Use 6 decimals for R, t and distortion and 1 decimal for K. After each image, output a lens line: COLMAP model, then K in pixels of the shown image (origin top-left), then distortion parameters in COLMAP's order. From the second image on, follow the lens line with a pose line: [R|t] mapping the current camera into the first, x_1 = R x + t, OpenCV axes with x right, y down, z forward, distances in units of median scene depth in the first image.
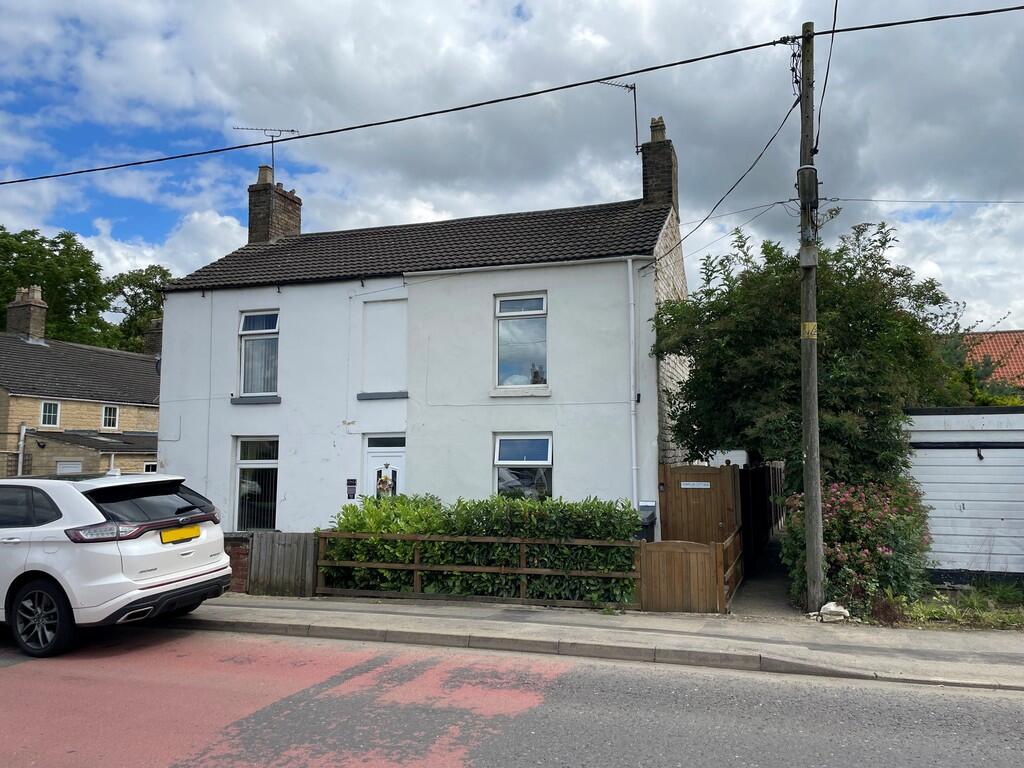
lens RADIAL K [[777.3, 0, 512.4], [0, 777.3, 379.7], [0, 0, 1]] dist [0.061177, -0.009324]
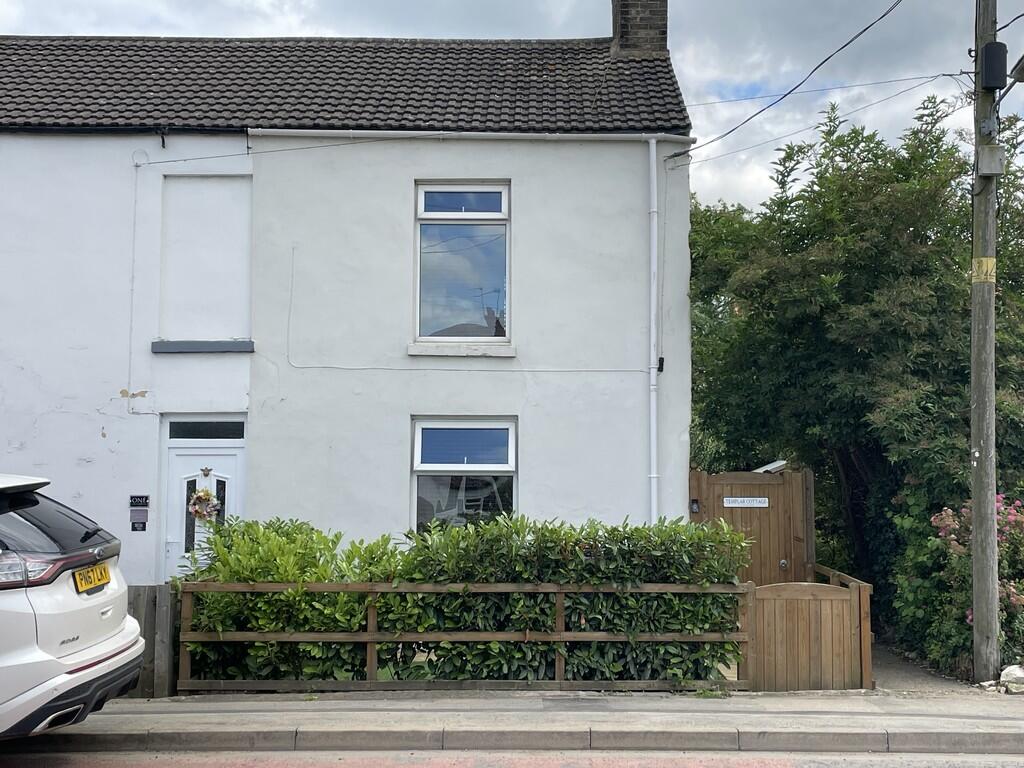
lens RADIAL K [[1375.5, 0, 512.1], [0, 1375.5, 386.5], [0, 0, 1]] dist [0.083365, 0.000000]
pose [[0.952164, 0.025588, 0.304514, -0.328067], [-0.036027, 0.998938, 0.028710, 0.015890], [-0.303456, -0.038308, 0.952075, -0.017421]]
